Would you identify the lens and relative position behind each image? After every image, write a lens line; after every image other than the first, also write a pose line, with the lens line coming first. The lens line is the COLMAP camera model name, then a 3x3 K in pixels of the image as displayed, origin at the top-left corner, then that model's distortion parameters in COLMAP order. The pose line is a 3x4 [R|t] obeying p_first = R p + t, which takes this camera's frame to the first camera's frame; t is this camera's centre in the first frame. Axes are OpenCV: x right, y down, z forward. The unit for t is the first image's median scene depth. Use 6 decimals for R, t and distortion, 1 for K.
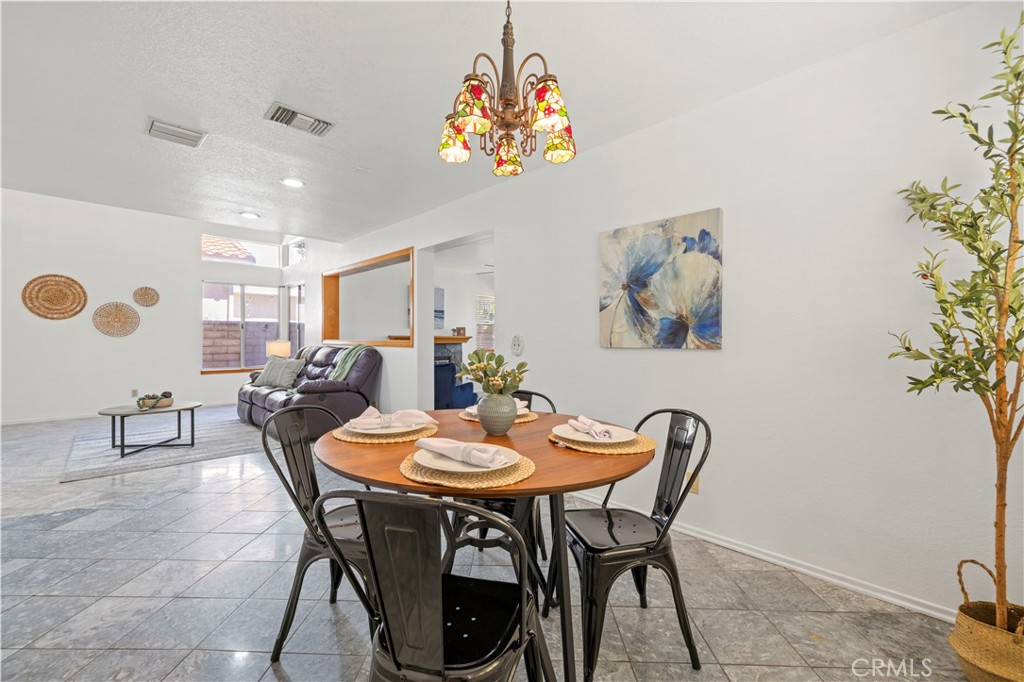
lens RADIAL K [[443.6, 0, 508.4], [0, 443.6, 344.4], [0, 0, 1]] dist [0.021981, -0.001262]
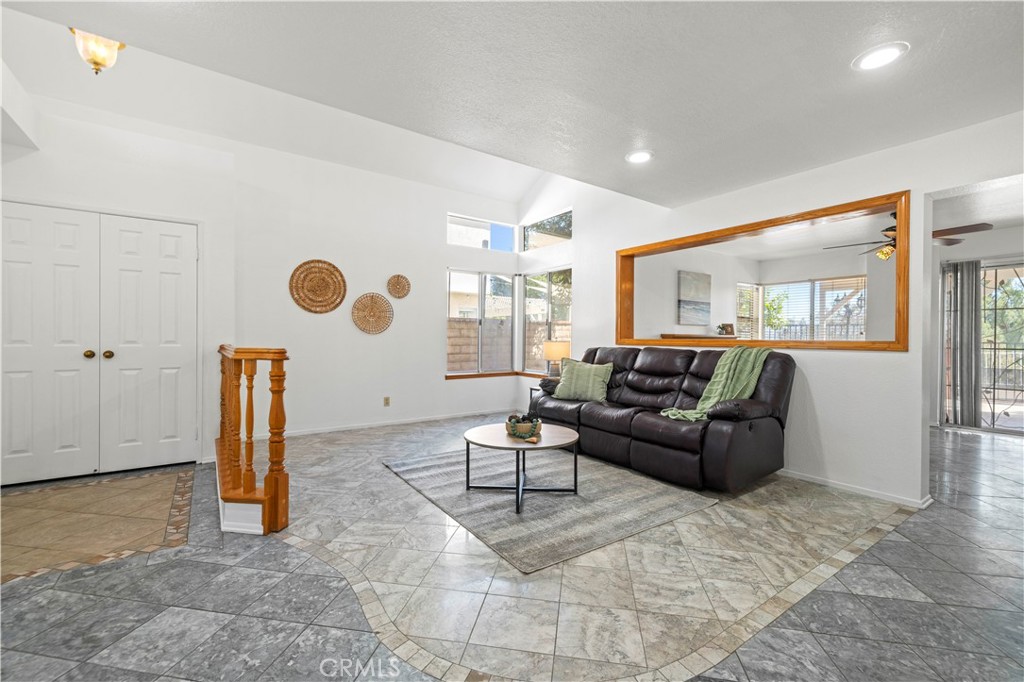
lens RADIAL K [[443.6, 0, 512.4], [0, 443.6, 339.5], [0, 0, 1]] dist [0.021981, -0.001262]
pose [[0.989991, 0.004386, -0.141061, -0.514840], [-0.006009, 0.999921, -0.011082, 0.000603], [0.141001, 0.011819, 0.989939, 0.226746]]
